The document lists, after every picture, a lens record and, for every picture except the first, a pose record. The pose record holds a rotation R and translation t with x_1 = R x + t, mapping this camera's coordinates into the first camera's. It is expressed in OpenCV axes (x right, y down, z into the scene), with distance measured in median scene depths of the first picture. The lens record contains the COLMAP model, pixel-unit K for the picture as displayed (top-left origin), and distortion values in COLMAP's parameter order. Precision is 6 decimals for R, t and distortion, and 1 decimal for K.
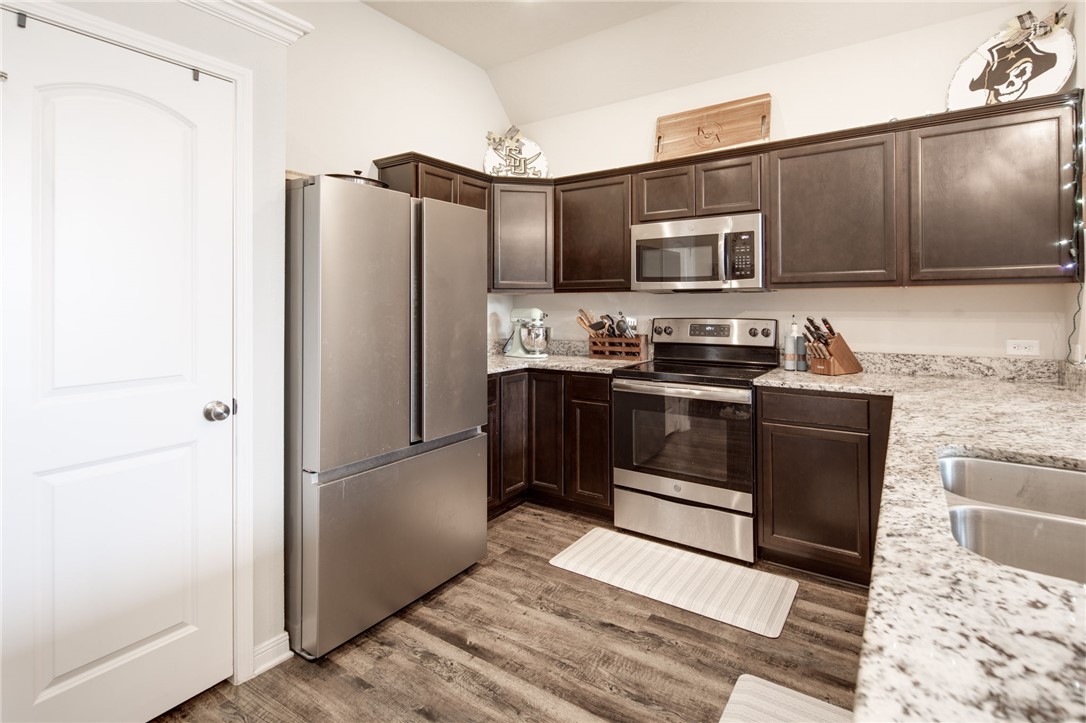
lens RADIAL K [[525.8, 0, 560.2], [0, 525.8, 300.5], [0, 0, 1]] dist [0.008717, -0.002837]
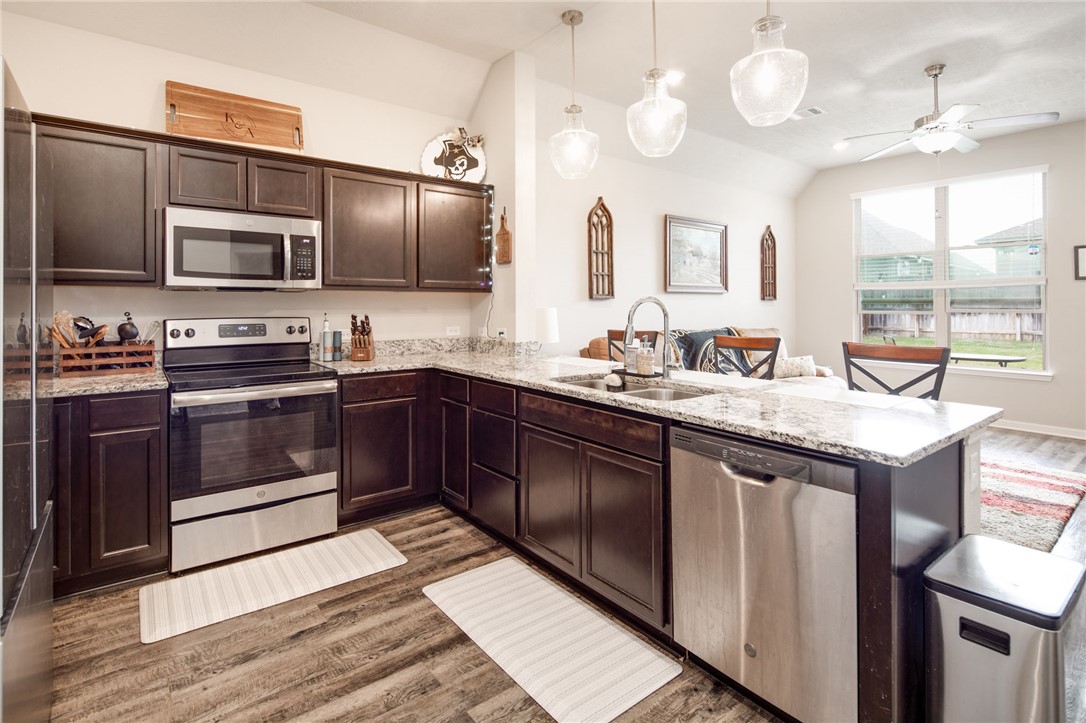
lens RADIAL K [[525.8, 0, 530.4], [0, 525.8, 304.3], [0, 0, 1]] dist [0.008717, -0.002837]
pose [[0.332635, 0.005204, 0.943041, -0.566412], [-0.009932, 0.999949, -0.002015, 0.007177], [-0.943003, -0.008696, 0.332670, 0.234761]]
